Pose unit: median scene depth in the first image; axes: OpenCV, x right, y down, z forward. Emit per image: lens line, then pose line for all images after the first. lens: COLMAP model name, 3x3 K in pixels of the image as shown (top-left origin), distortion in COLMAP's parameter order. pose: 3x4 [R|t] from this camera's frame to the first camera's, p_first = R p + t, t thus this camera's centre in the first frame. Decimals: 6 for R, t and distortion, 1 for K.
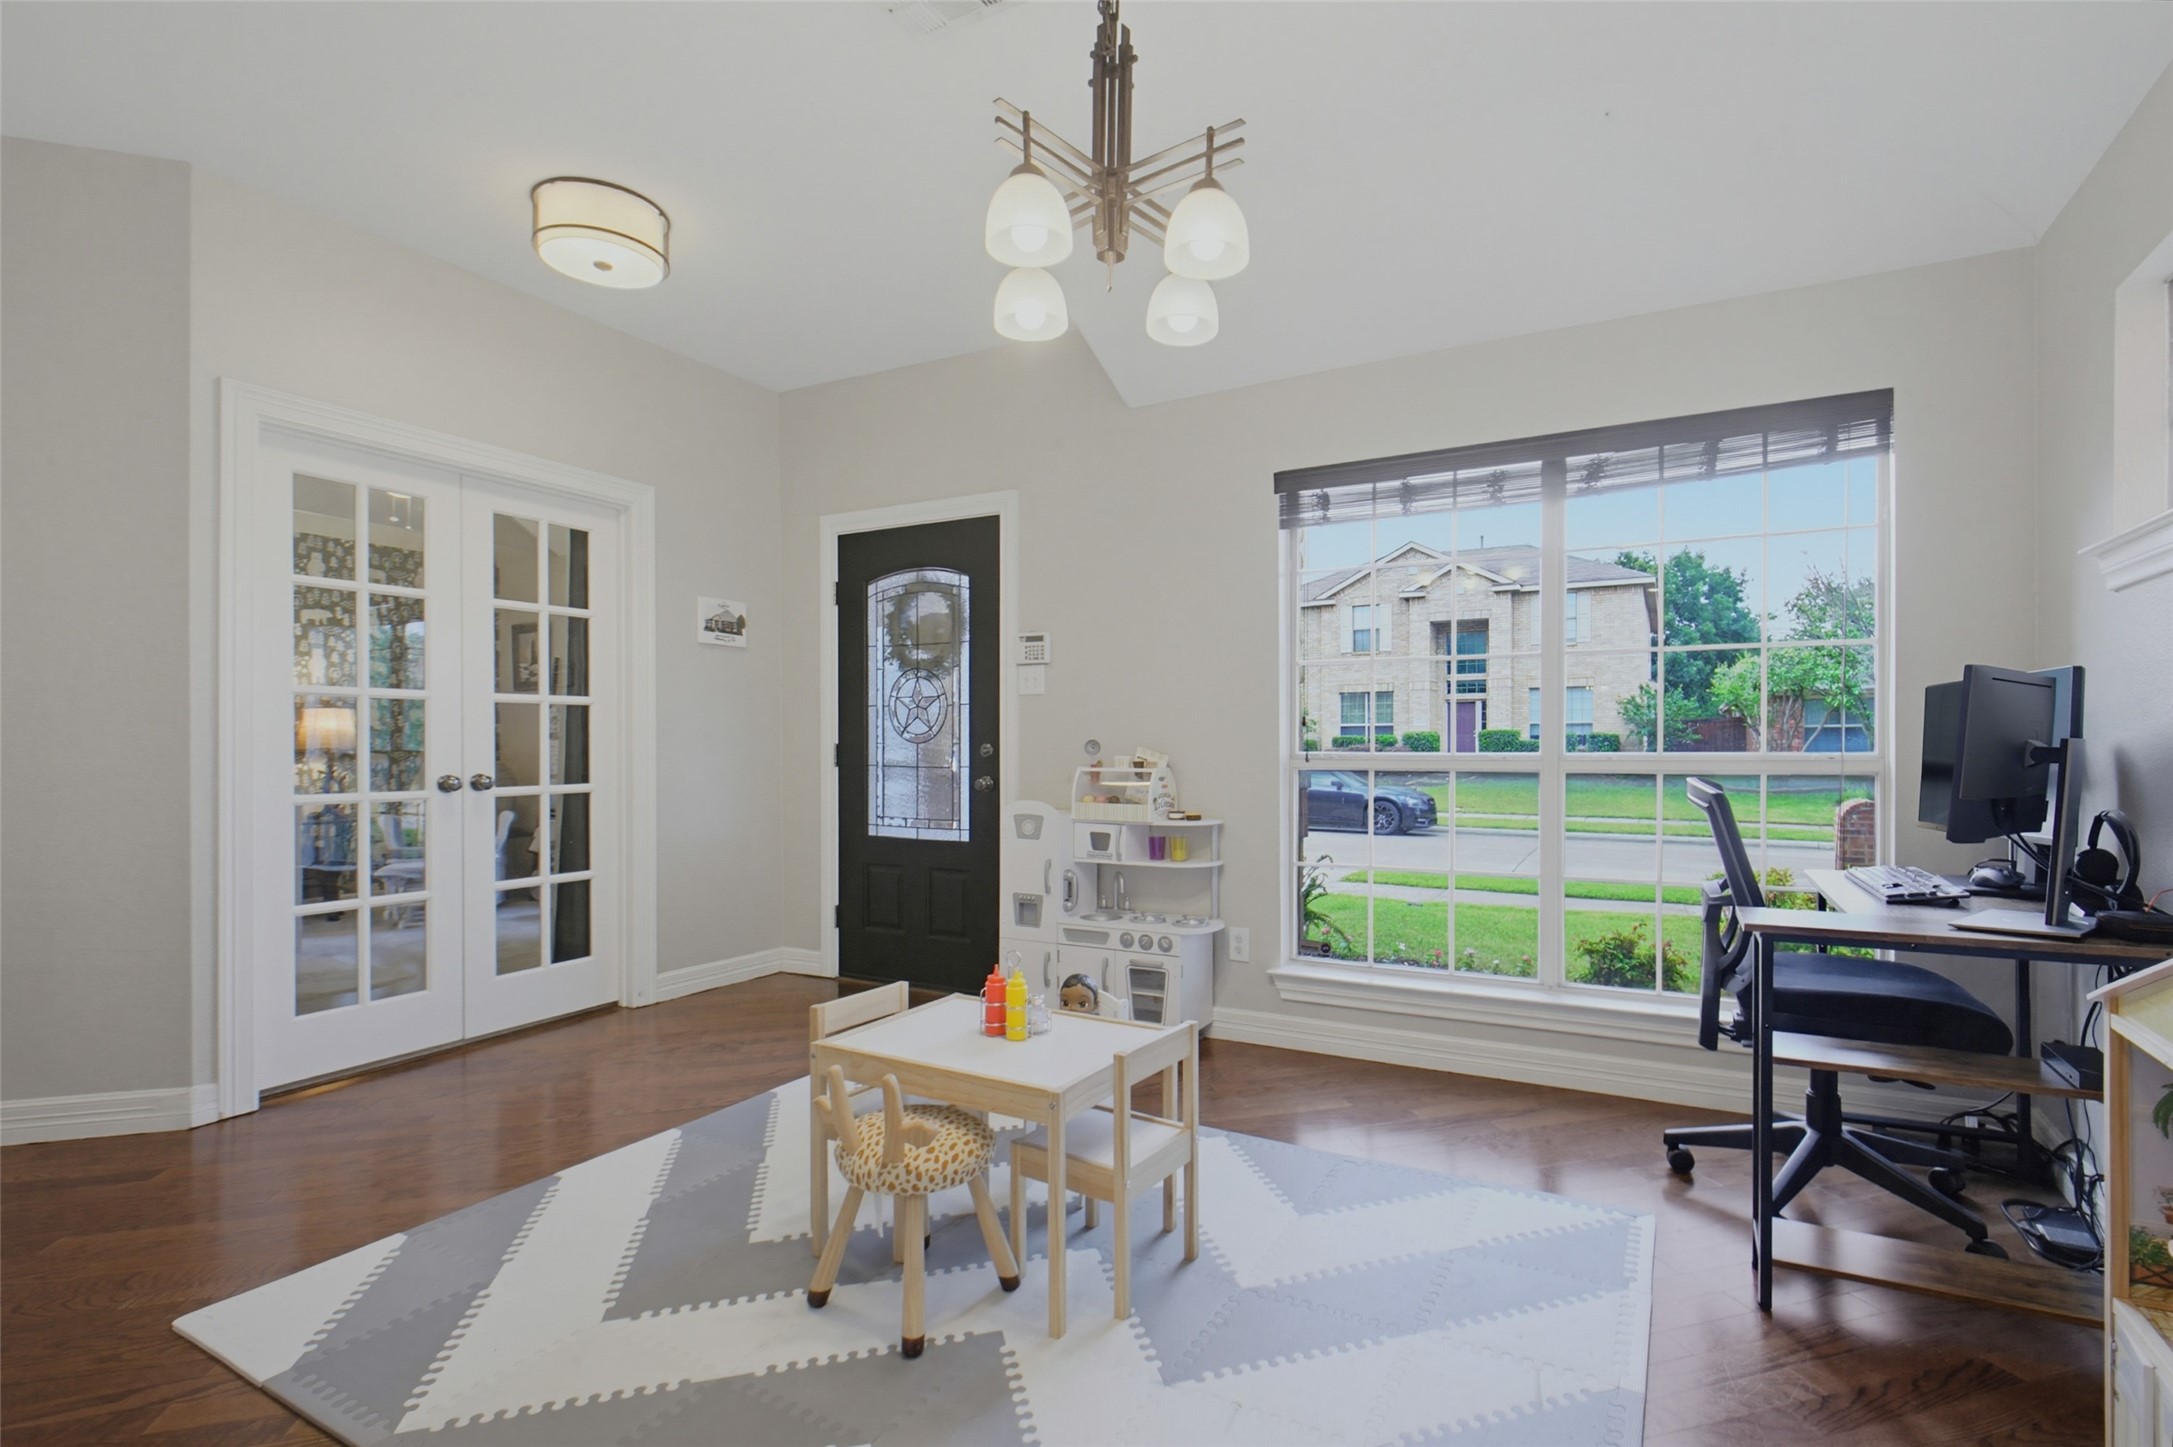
lens RADIAL K [[996.5, 0, 1128.7], [0, 996.5, 718.4], [0, 0, 1]] dist [0.000788, 0.001842]
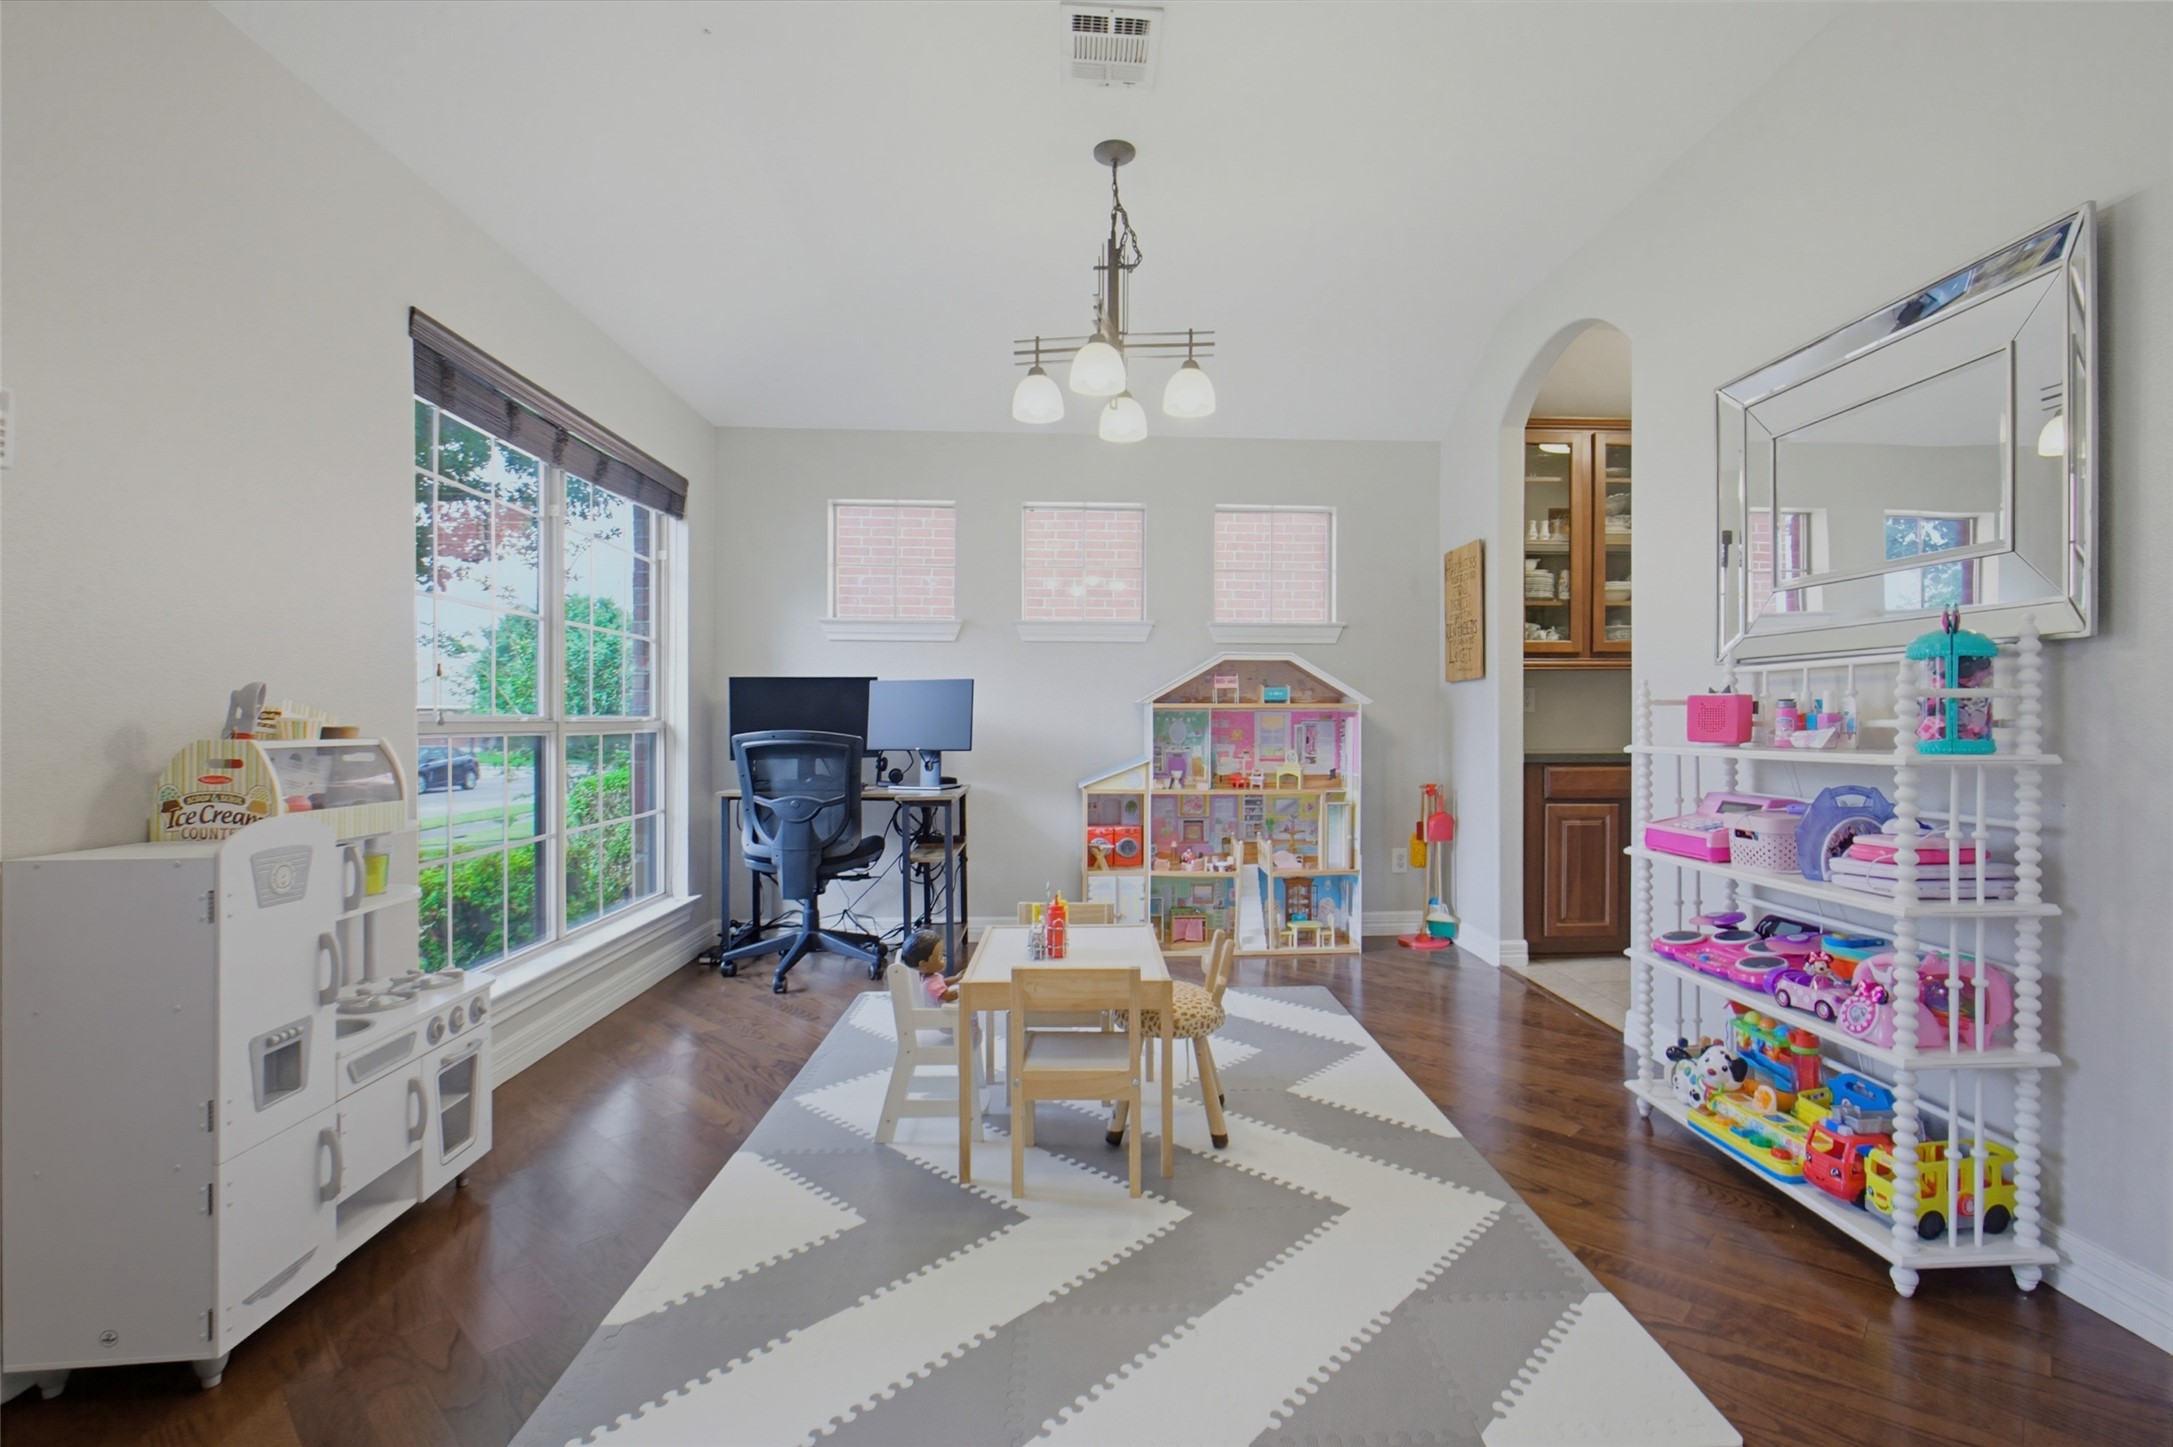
lens RADIAL K [[1004.5, 0, 1125.7], [0, 1004.5, 728.4], [0, 0, 1]] dist [-0.026047, 0.035250]
pose [[-0.530035, -0.004981, 0.847961, -0.683693], [-0.027231, 0.999567, -0.011150, 0.037639], [-0.847539, -0.029001, -0.529941, 0.924840]]
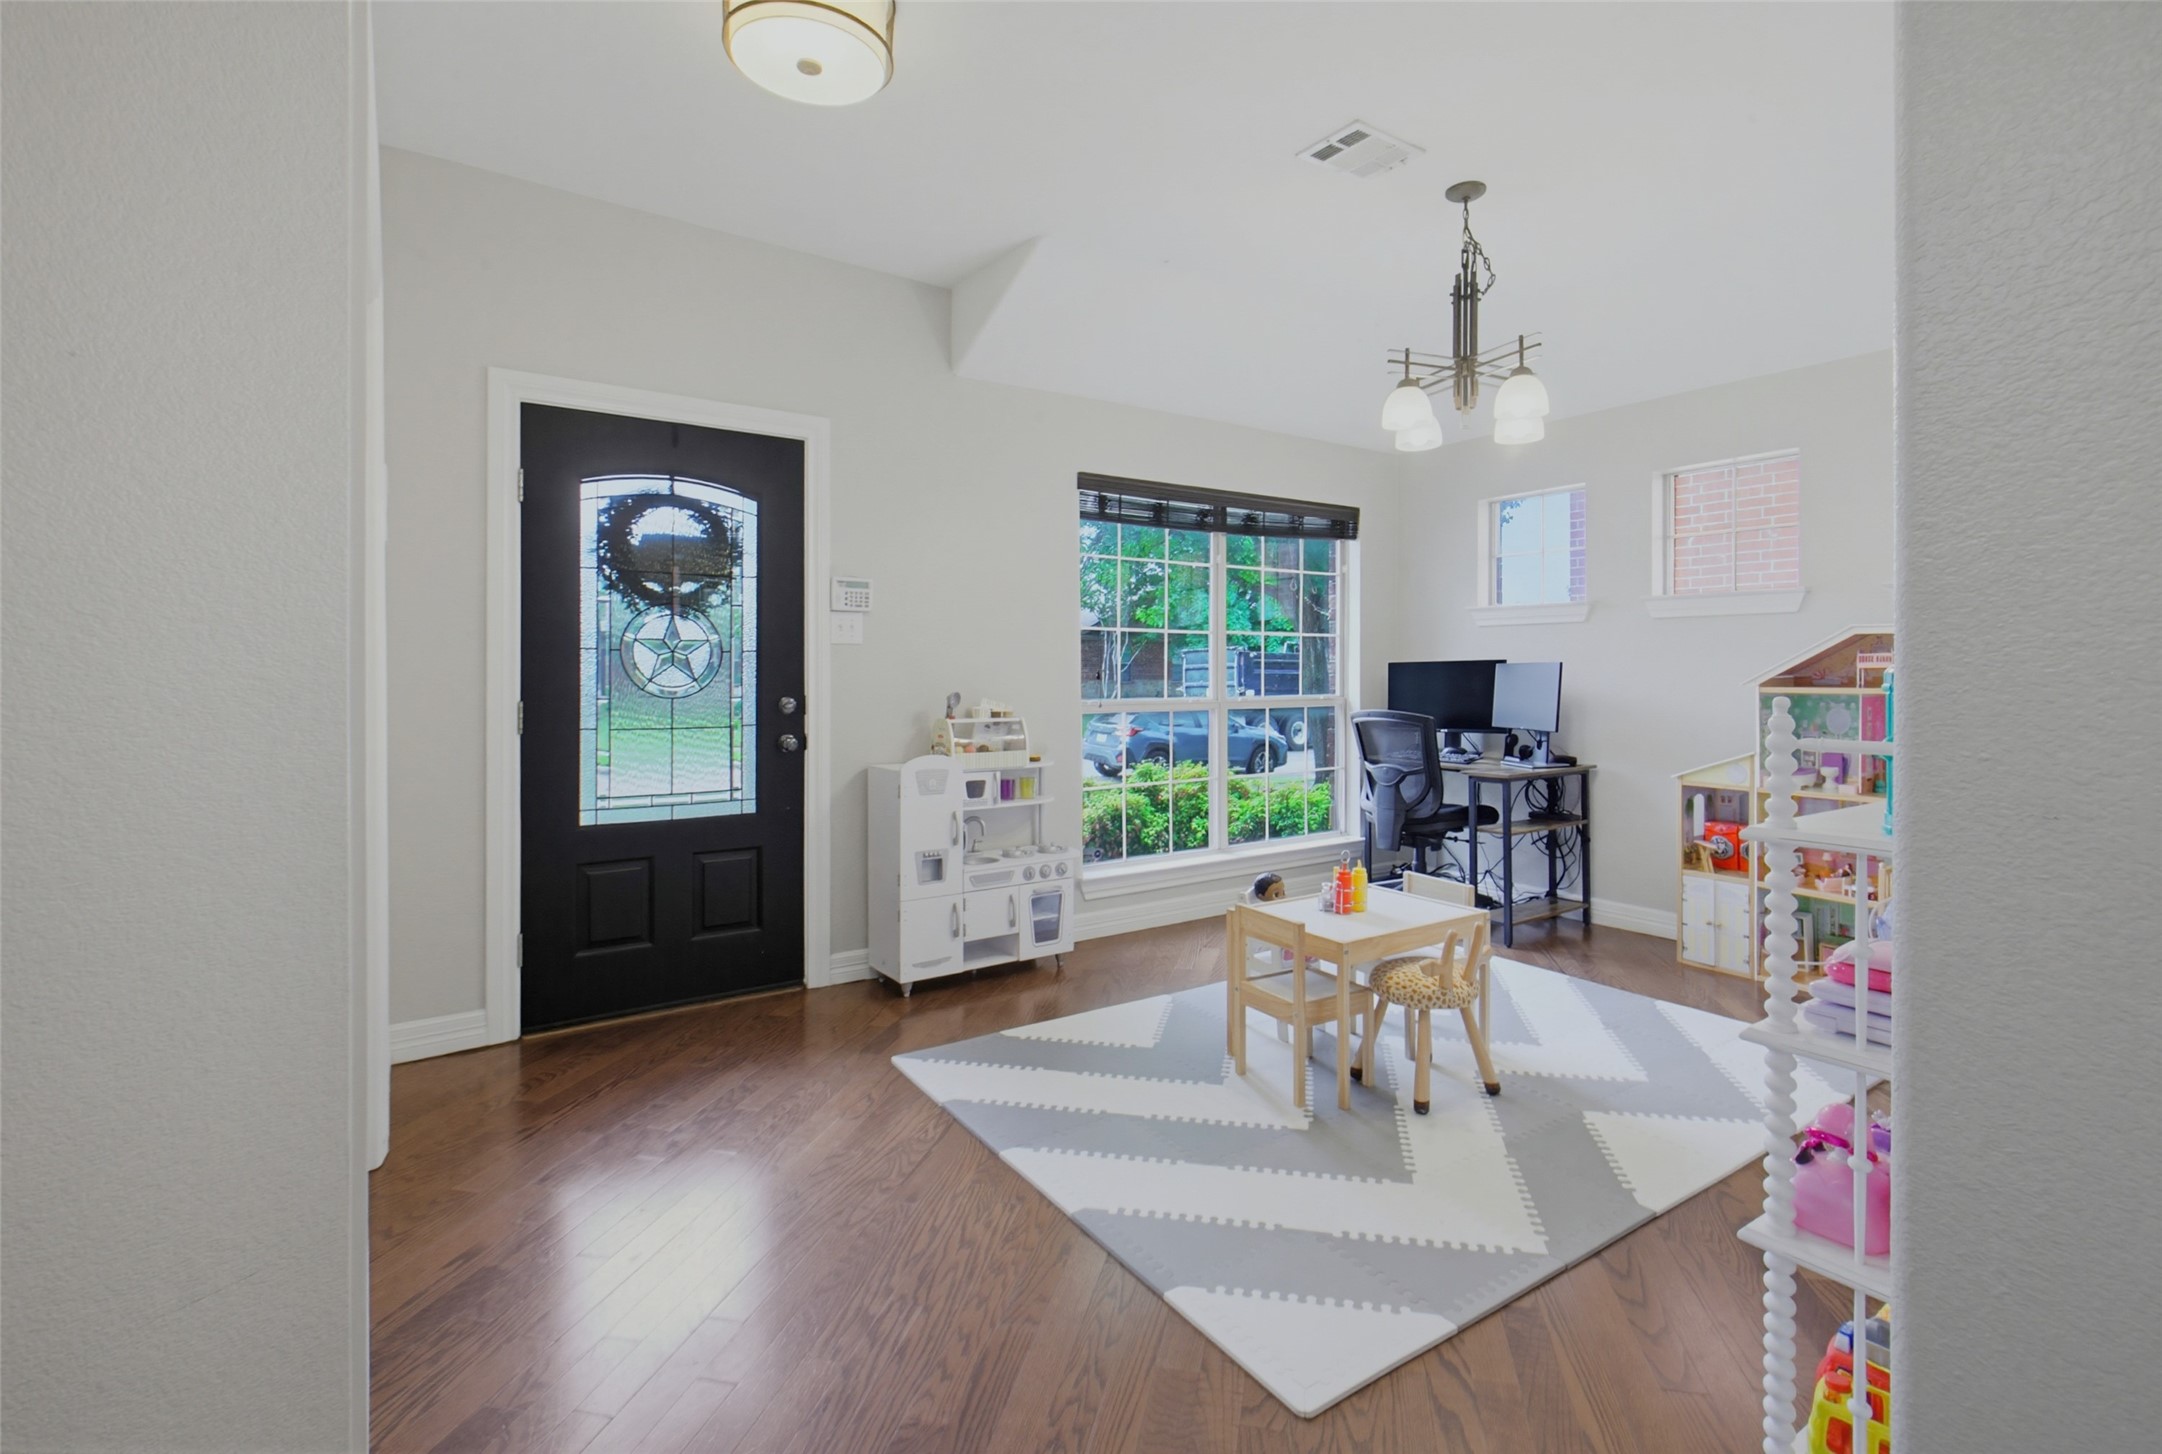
lens RADIAL K [[1007.4, 0, 1110.1], [0, 1007.4, 662.0], [0, 0, 1]] dist [0.000638, -0.000014]
pose [[0.460166, 0.008742, 0.887790, -0.911565], [-0.024548, 0.999694, 0.002880, -0.017779], [-0.887494, -0.023119, 0.460240, 0.388096]]
